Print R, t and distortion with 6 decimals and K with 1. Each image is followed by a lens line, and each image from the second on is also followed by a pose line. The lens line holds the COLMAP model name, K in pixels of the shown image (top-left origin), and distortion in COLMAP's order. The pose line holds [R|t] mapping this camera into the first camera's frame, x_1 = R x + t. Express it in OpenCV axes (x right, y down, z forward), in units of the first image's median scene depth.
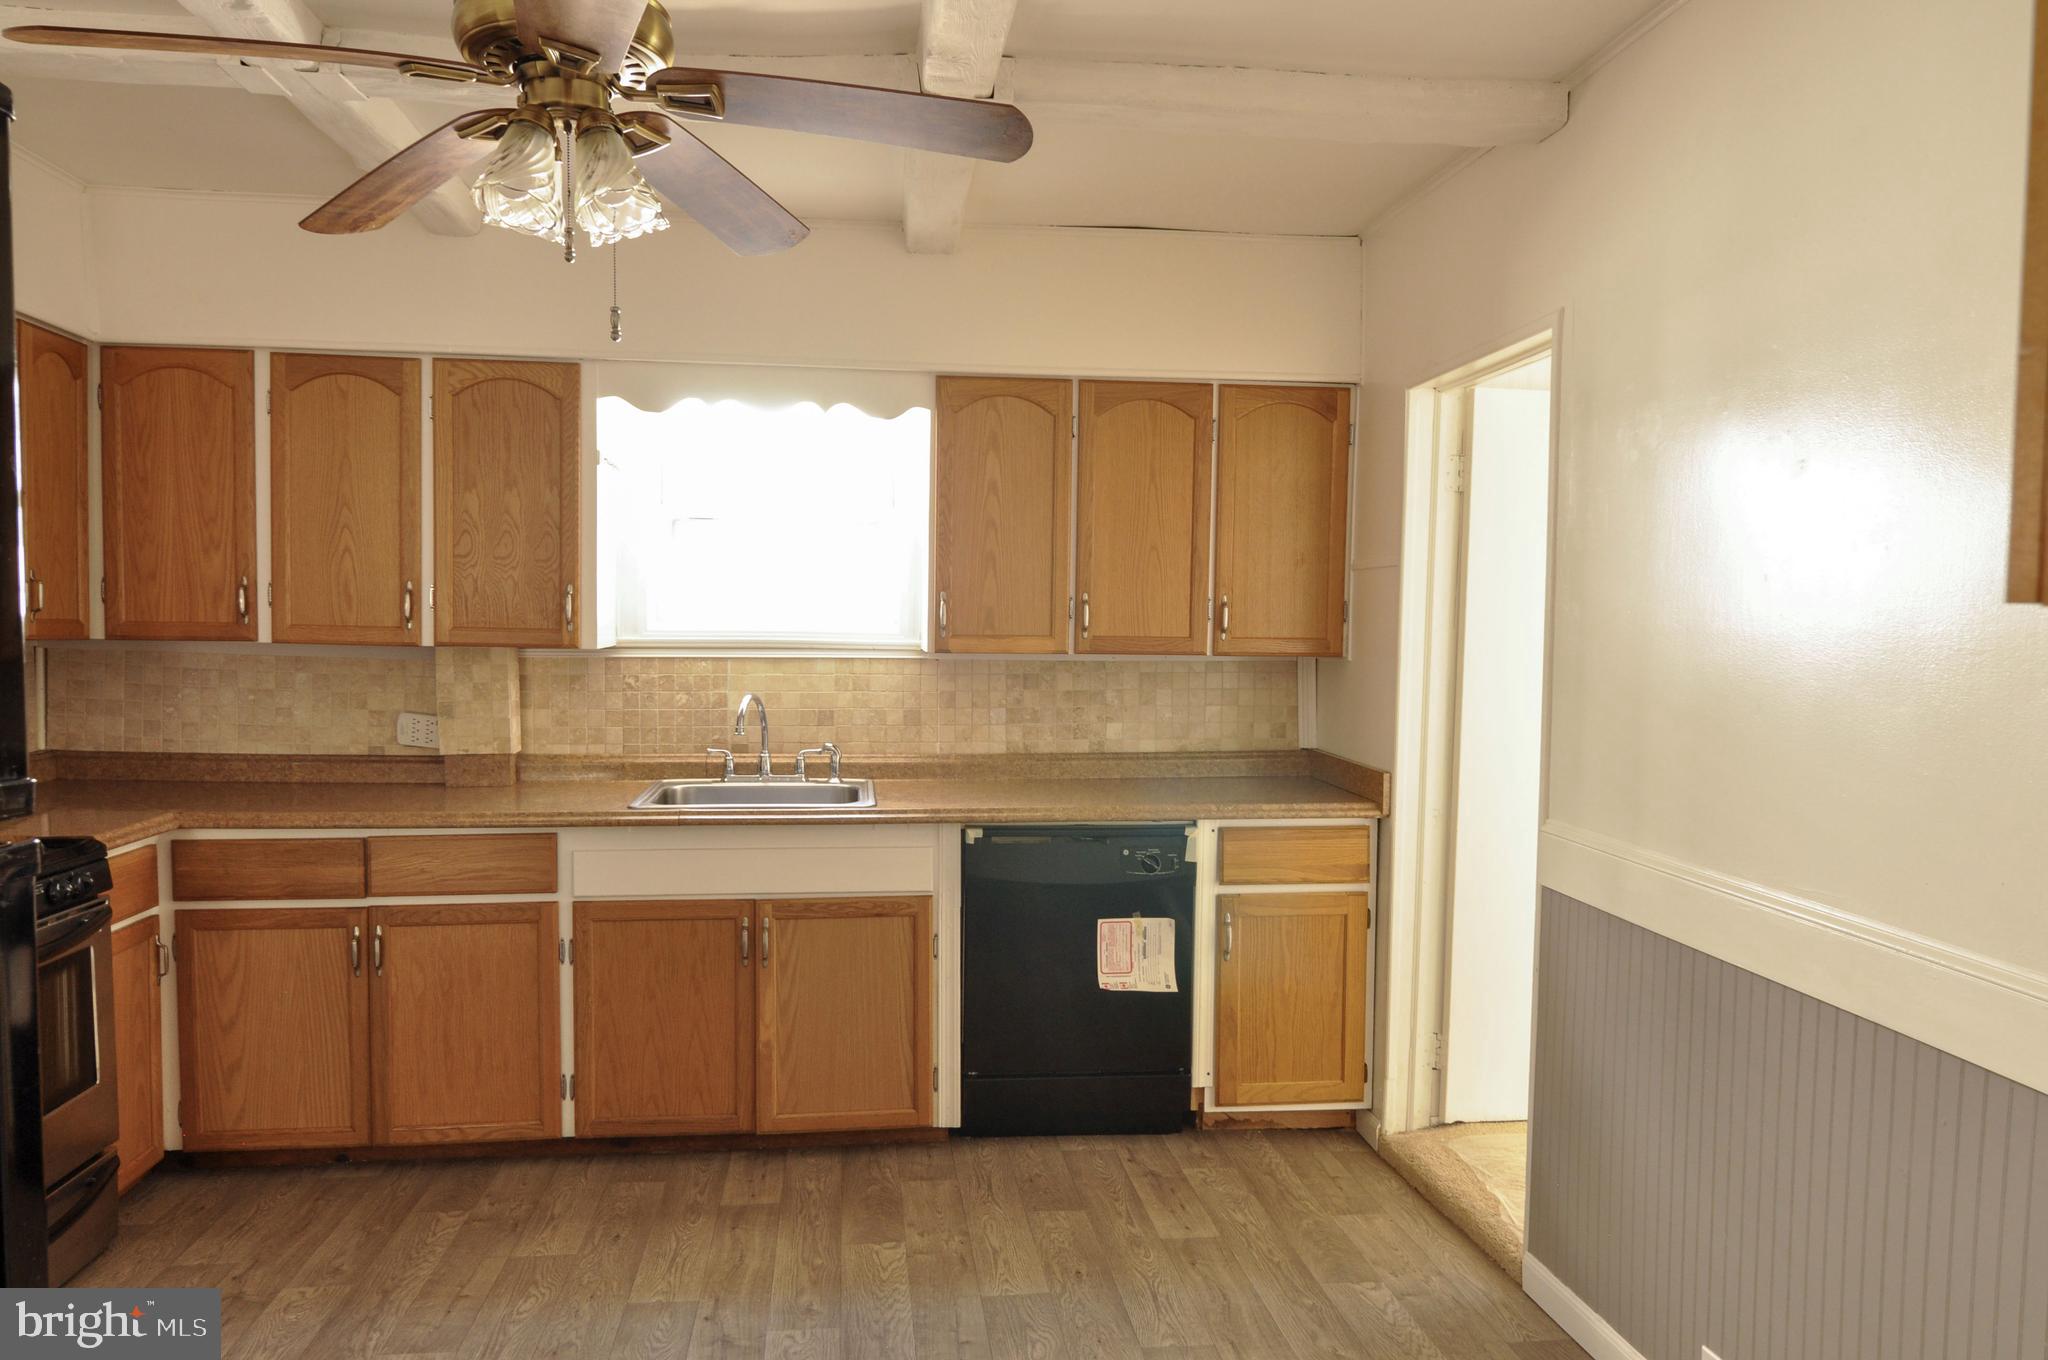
lens RADIAL K [[1408.9, 0, 1024.0], [0, 1408.9, 680.0], [0, 0, 1]] dist [-0.023908, -0.003284]
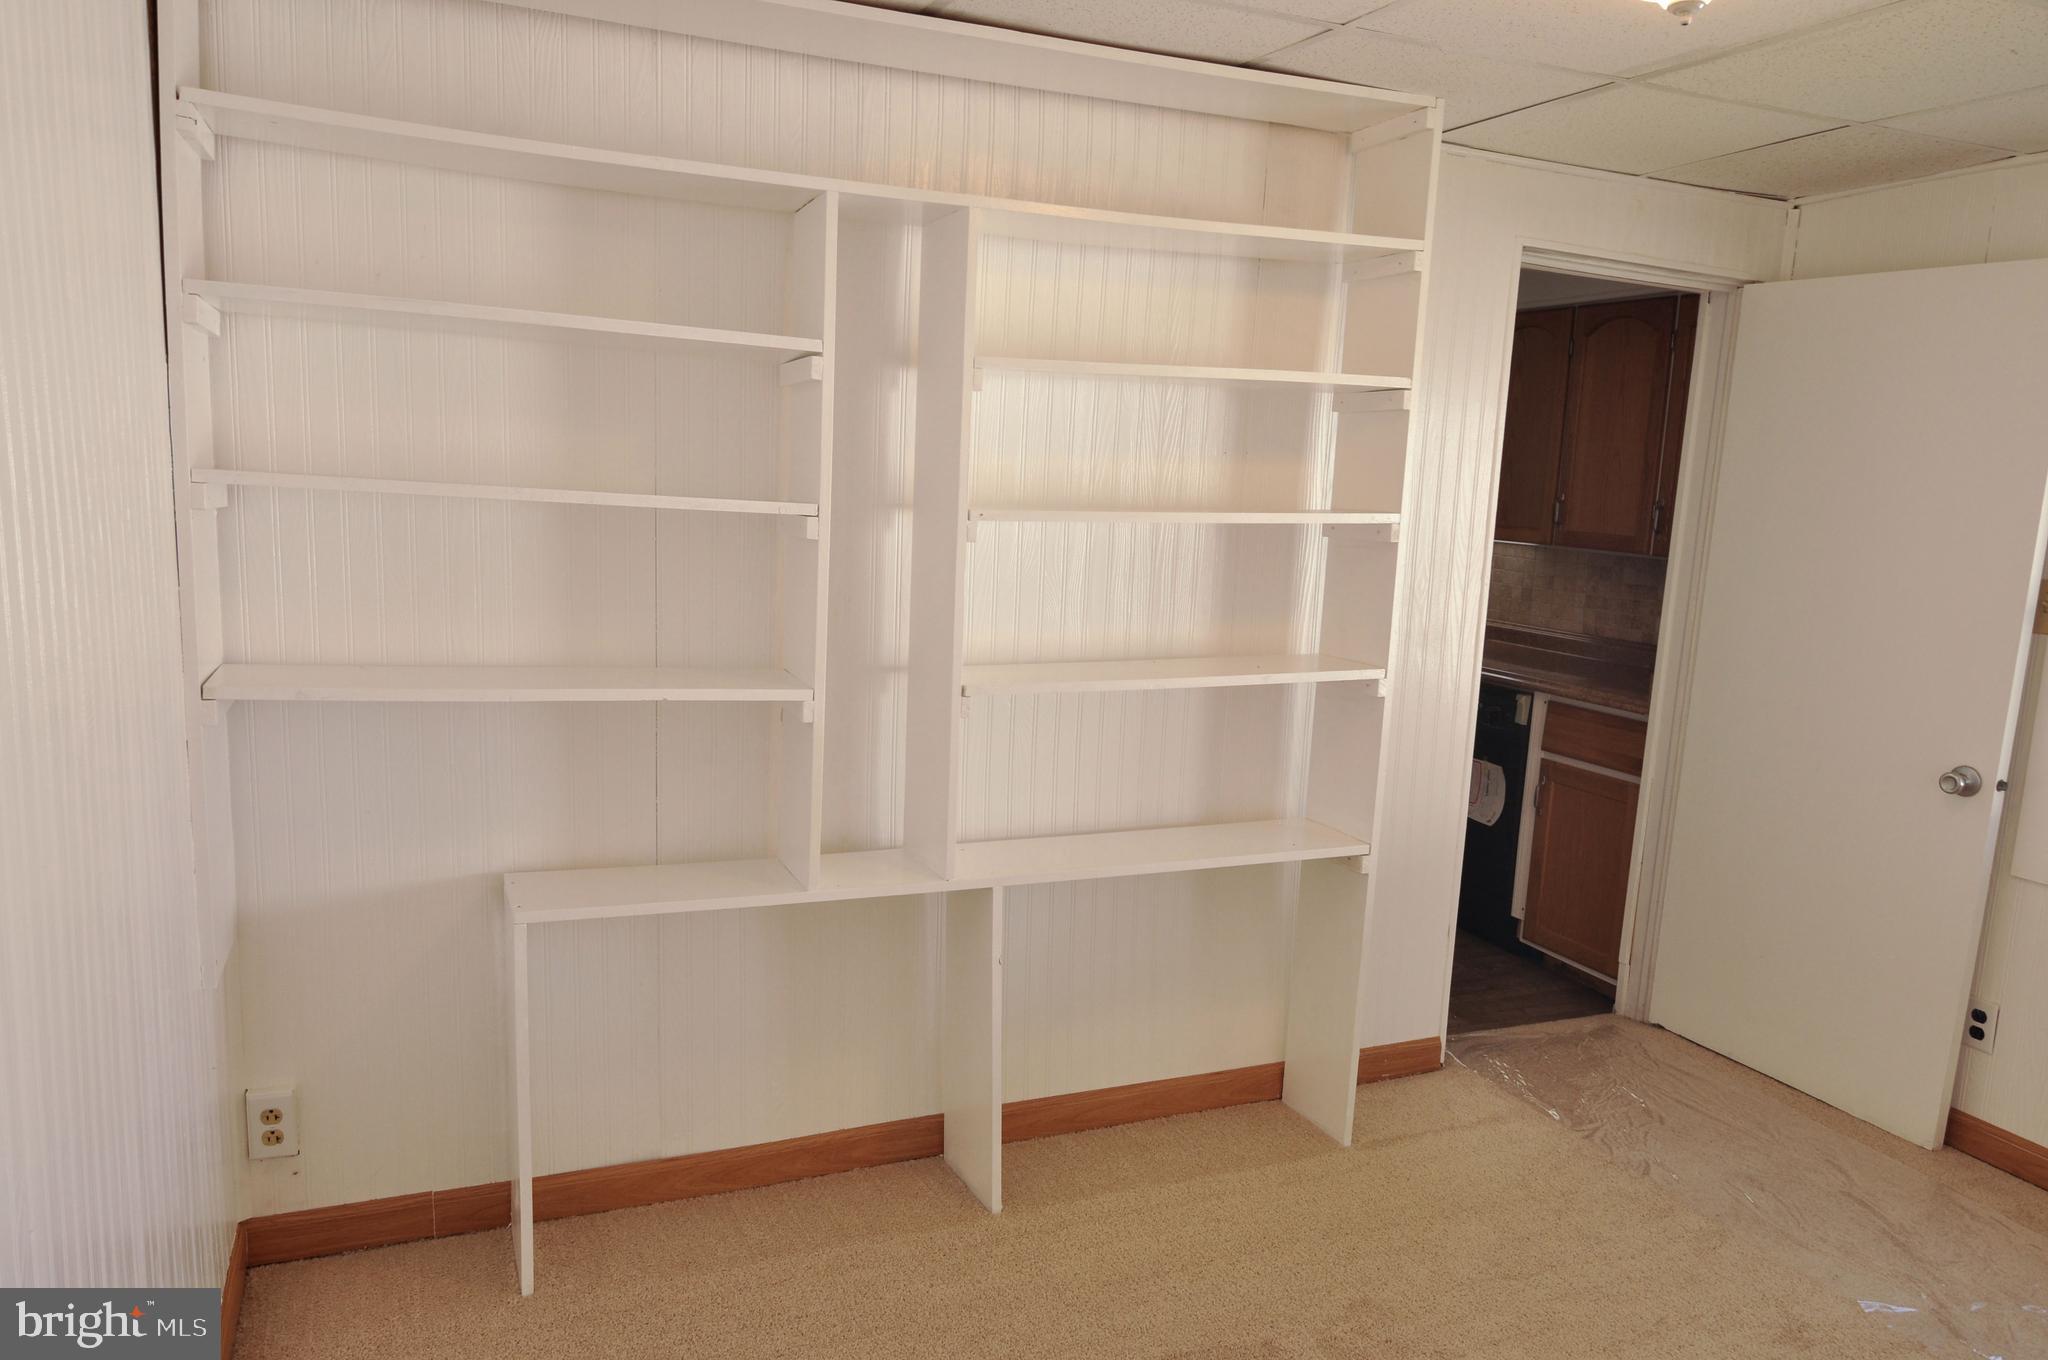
lens RADIAL K [[1408.9, 0, 1024.0], [0, 1408.9, 680.0], [0, 0, 1]] dist [-0.023908, -0.003284]
pose [[0.275068, 0.147382, -0.950061, 1.054191], [-0.080375, 0.988246, 0.130035, -0.025435], [0.958059, 0.040592, 0.283681, 0.251511]]
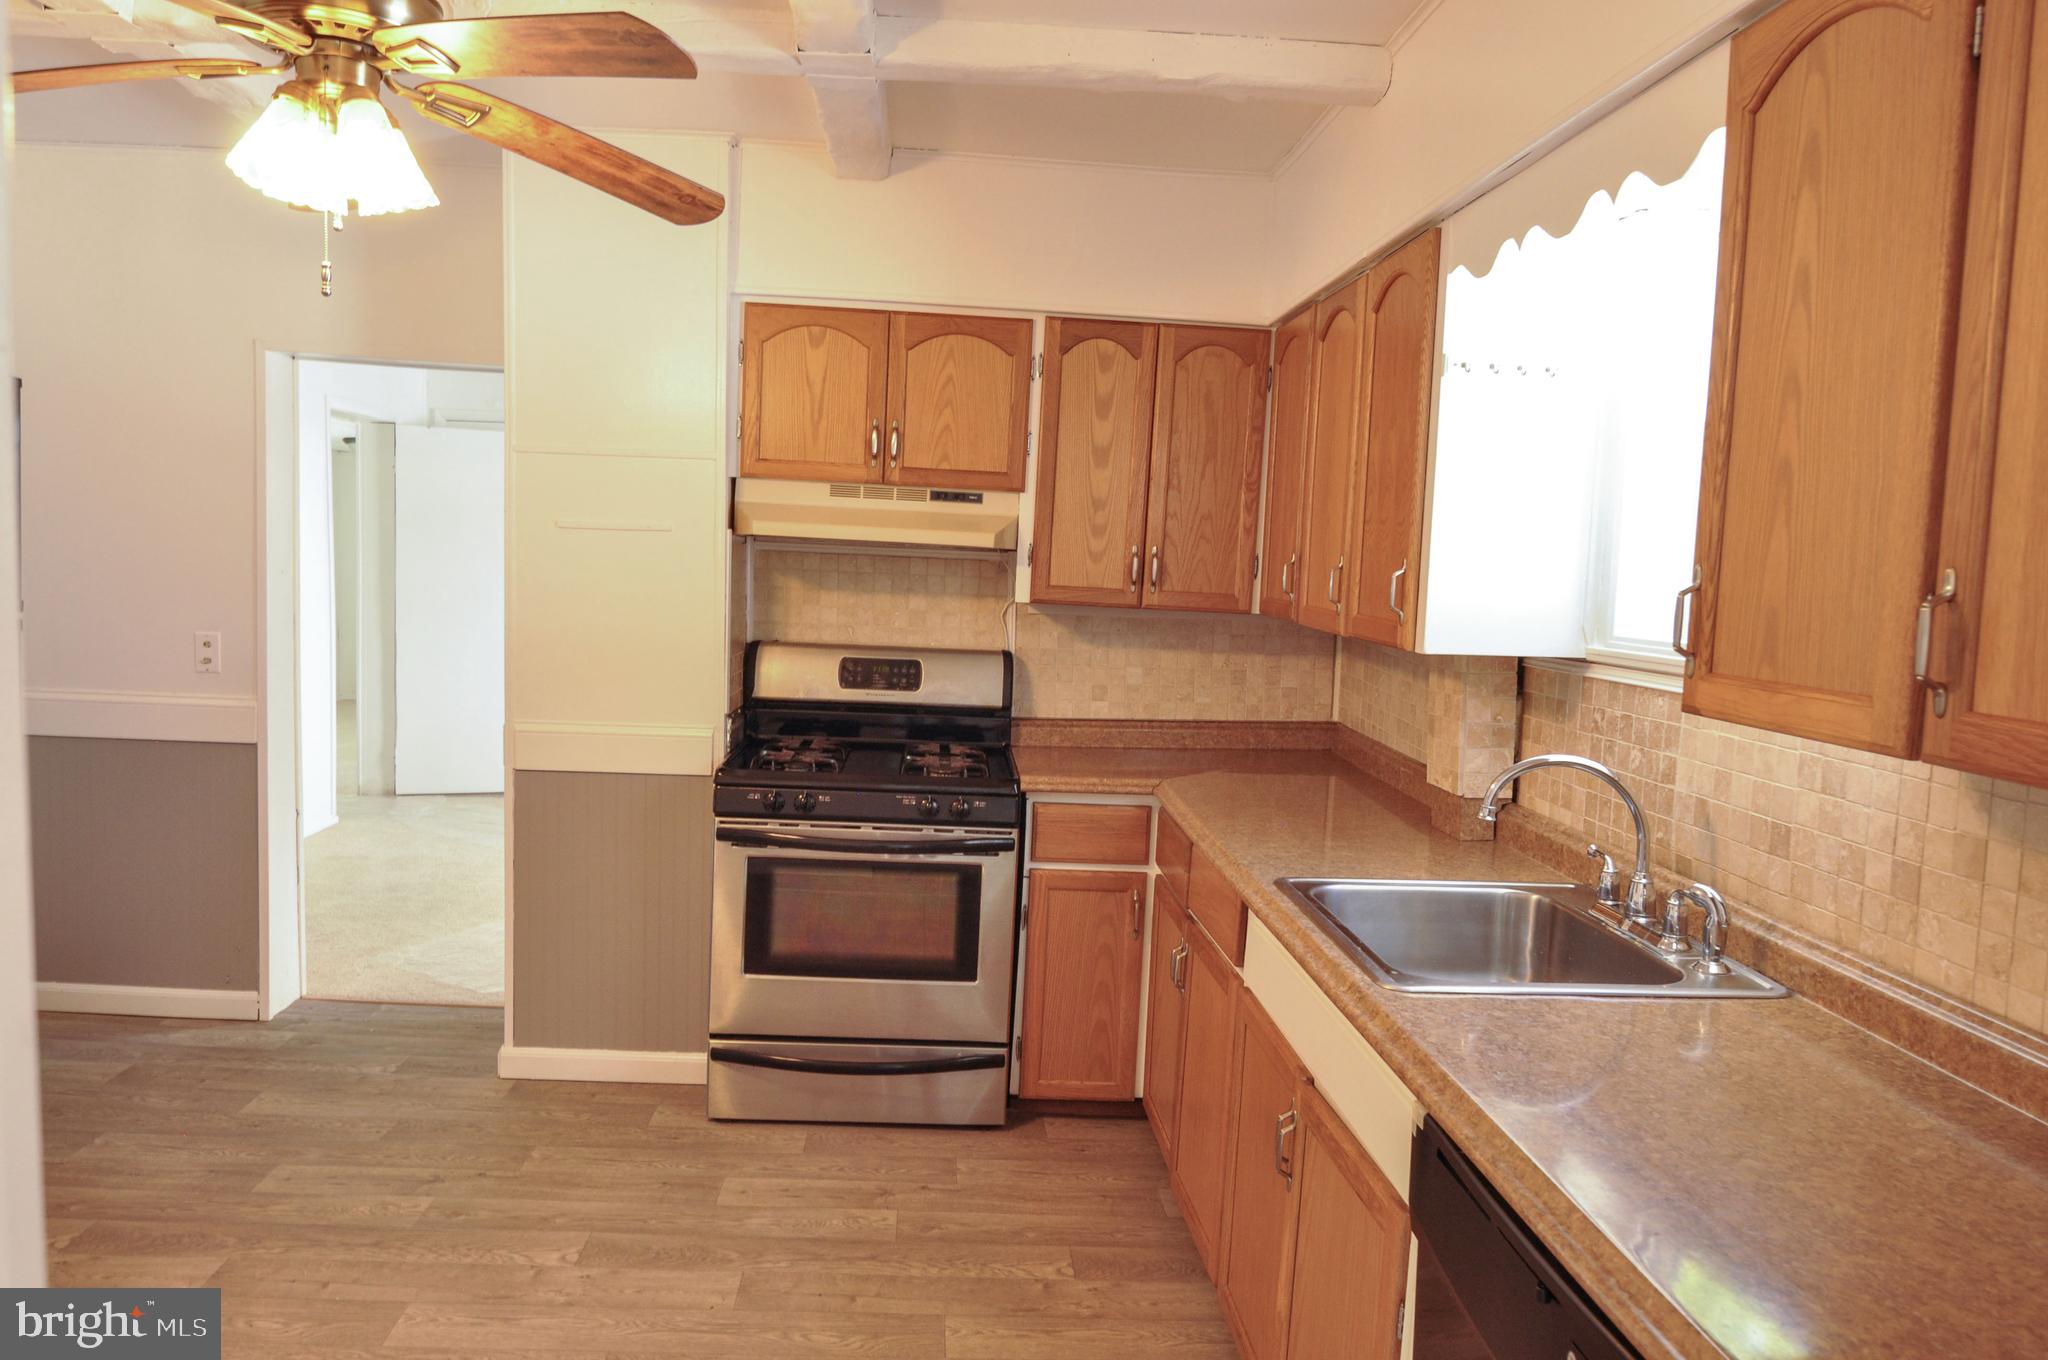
lens RADIAL K [[1408.9, 0, 1024.0], [0, 1408.9, 680.0], [0, 0, 1]] dist [-0.023908, -0.003284]
pose [[-0.074968, 0.074613, -0.994391, 0.364503], [-0.089177, 0.992700, 0.081209, -0.044917], [0.993190, 0.094765, -0.067767, 0.827392]]
